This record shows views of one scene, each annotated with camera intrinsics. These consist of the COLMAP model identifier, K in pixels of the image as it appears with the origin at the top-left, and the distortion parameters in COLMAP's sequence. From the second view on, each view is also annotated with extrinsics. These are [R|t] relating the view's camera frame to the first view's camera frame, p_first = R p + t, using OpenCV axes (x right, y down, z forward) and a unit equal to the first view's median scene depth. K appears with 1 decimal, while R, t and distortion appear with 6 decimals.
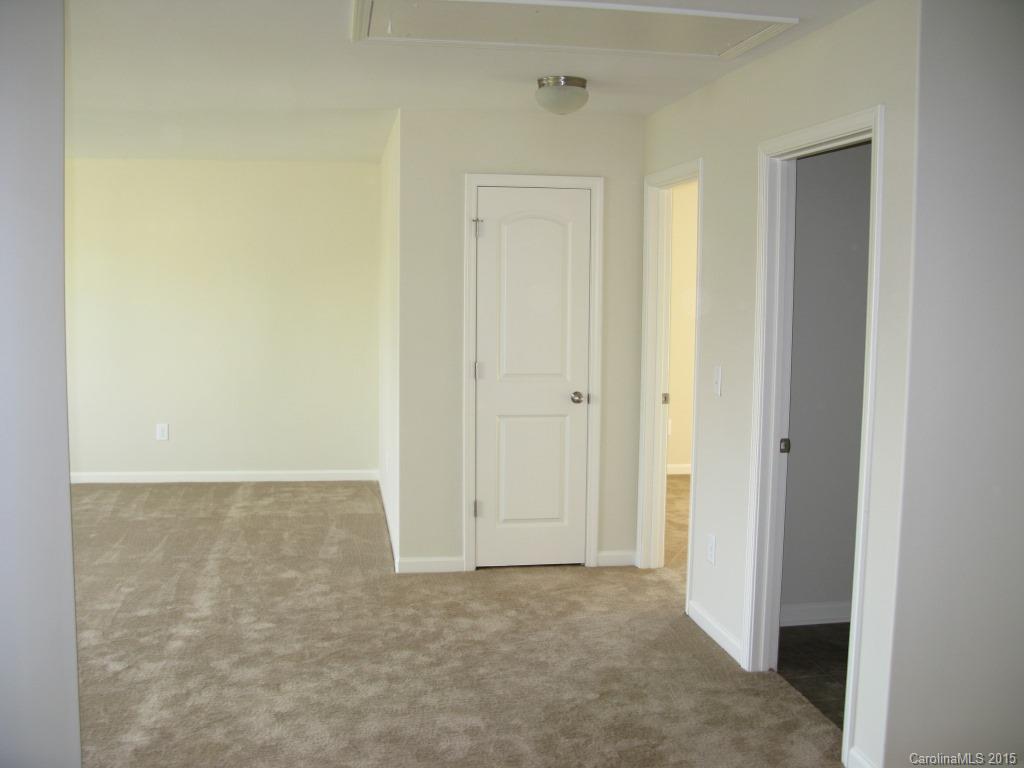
lens RADIAL K [[1045.4, 0, 512.0], [0, 1045.4, 384.0], [0, 0, 1]] dist [-0.206058, 0.263071]
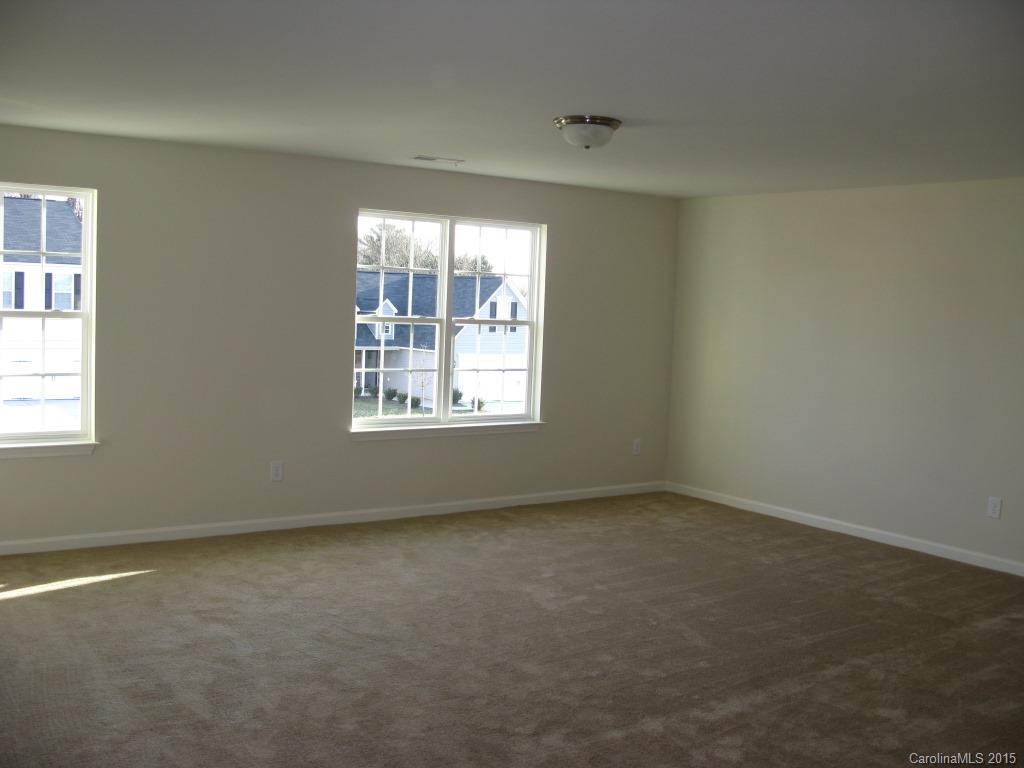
lens RADIAL K [[1045.4, 0, 512.0], [0, 1045.4, 384.0], [0, 0, 1]] dist [-0.206058, 0.263071]
pose [[0.436172, 0.077711, -0.896501, 0.323038], [-0.121187, 0.992261, 0.027051, -0.041219], [0.891666, 0.096846, 0.442214, 0.438474]]
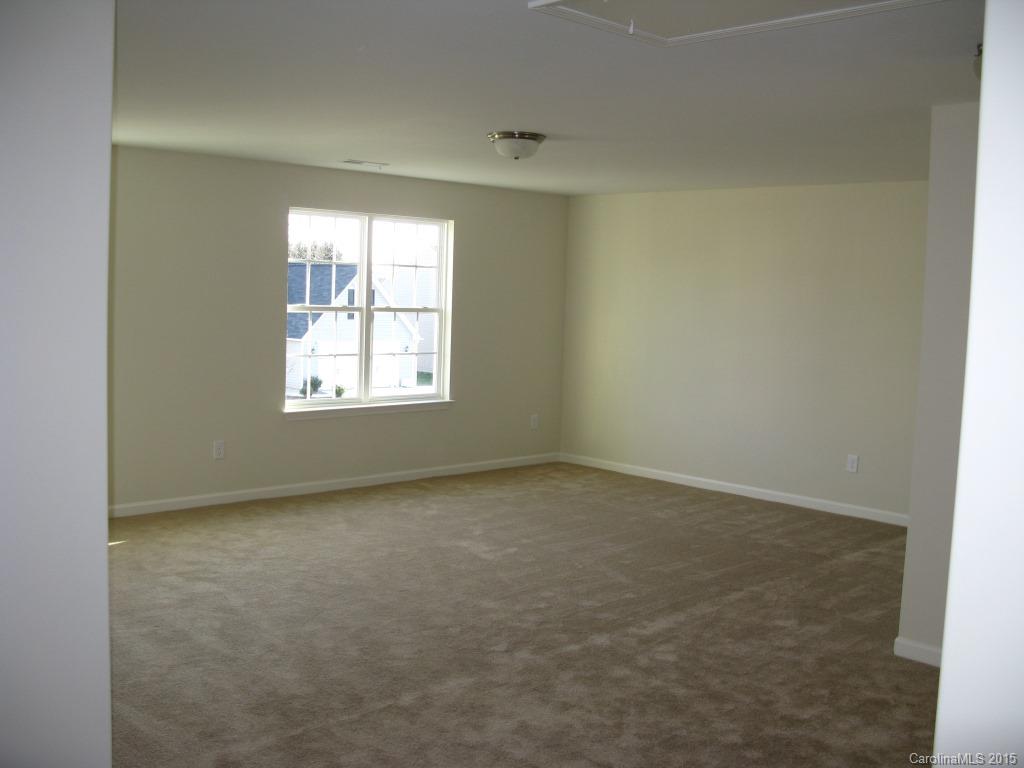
lens RADIAL K [[1045.4, 0, 512.0], [0, 1045.4, 384.0], [0, 0, 1]] dist [-0.206058, 0.263071]
pose [[0.562028, 0.079698, -0.823270, 0.411968], [-0.105691, 0.994107, 0.024084, -0.026440], [0.820338, 0.073476, 0.567139, 0.281223]]
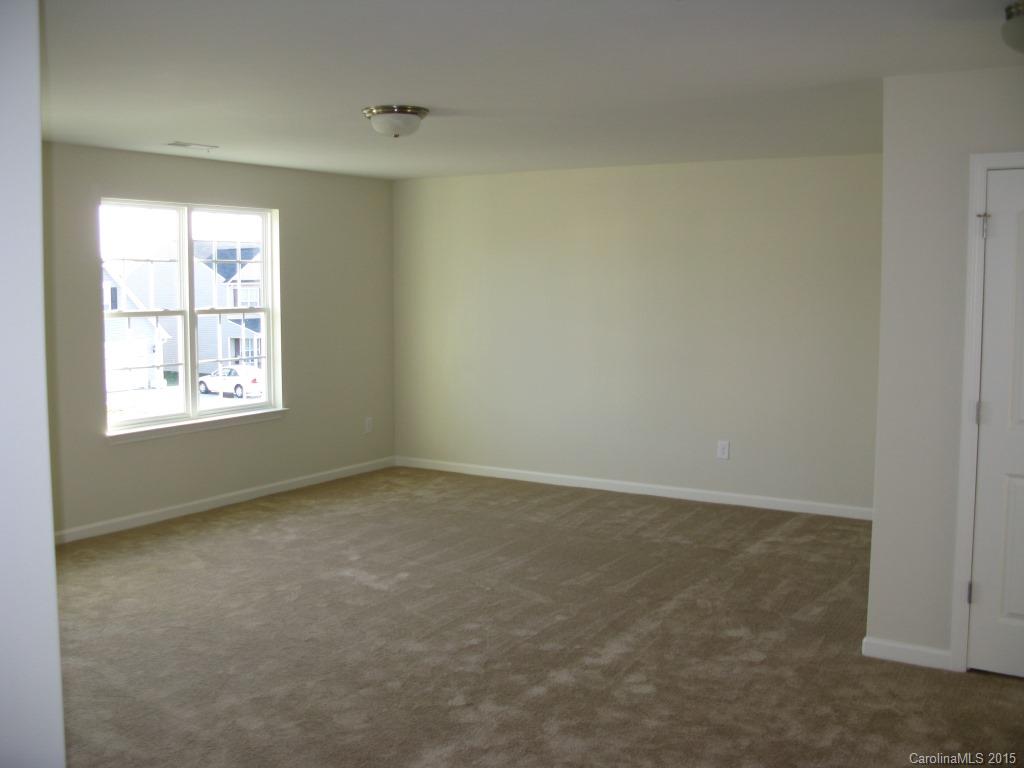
lens RADIAL K [[1045.4, 0, 512.0], [0, 1045.4, 384.0], [0, 0, 1]] dist [-0.206058, 0.263071]
pose [[0.749116, 0.053195, -0.660300, 0.213152], [-0.055845, 0.998294, 0.017067, -0.029406], [0.660081, 0.024089, 0.750808, 0.240005]]
